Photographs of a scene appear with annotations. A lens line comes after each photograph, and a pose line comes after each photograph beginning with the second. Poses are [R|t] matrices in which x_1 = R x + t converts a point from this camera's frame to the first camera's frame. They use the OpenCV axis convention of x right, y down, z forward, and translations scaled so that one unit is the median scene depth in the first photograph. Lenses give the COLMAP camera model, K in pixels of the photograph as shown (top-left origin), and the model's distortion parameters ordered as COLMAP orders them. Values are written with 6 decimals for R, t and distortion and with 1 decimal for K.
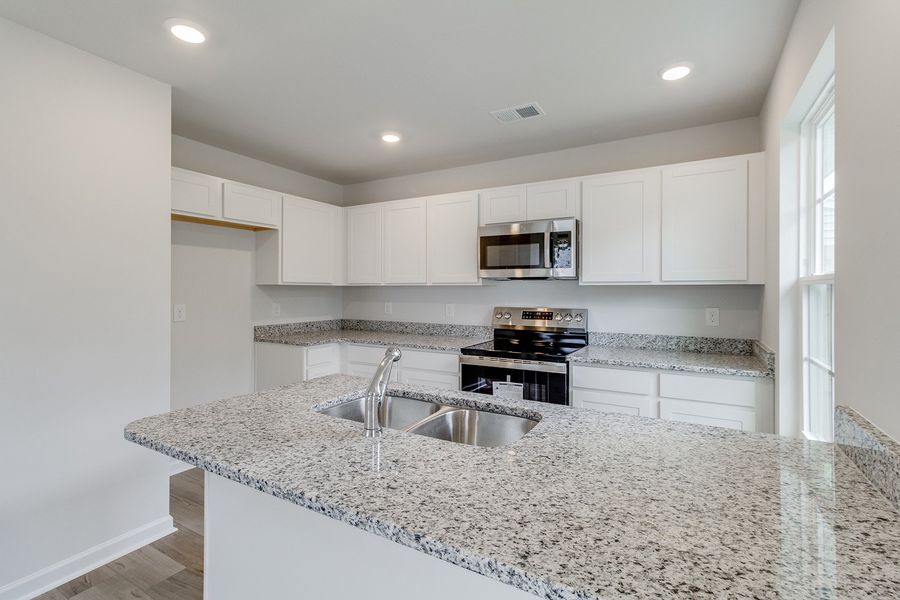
lens RADIAL K [[416.2, 0, 458.1], [0, 416.2, 287.1], [0, 0, 1]] dist [0.002696, 0.000995]
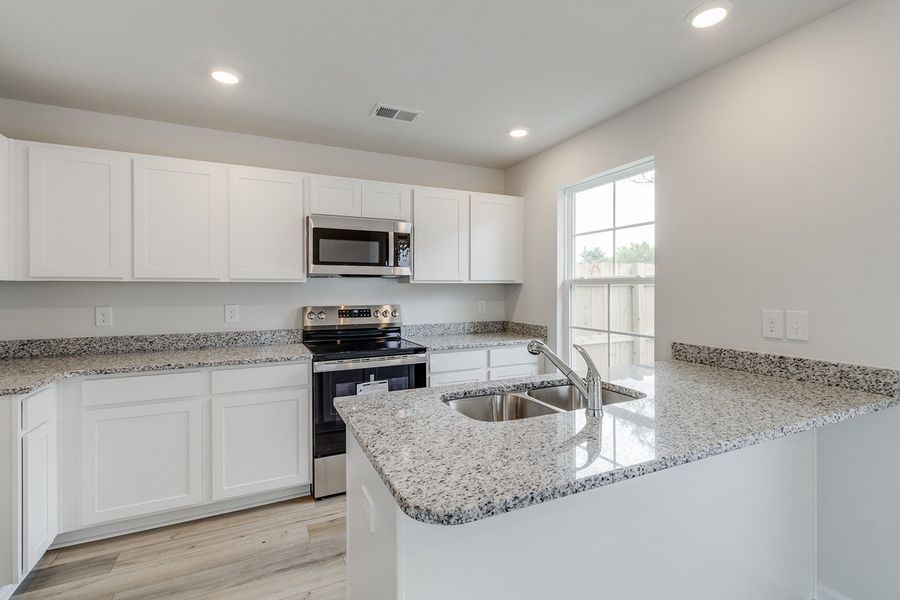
lens RADIAL K [[416.2, 0, 458.1], [0, 416.2, 287.1], [0, 0, 1]] dist [0.002696, 0.000995]
pose [[0.568982, -0.001771, 0.822348, -0.553947], [-0.003318, 0.999985, 0.004449, 0.000902], [-0.822344, -0.005260, 0.568967, 0.271420]]
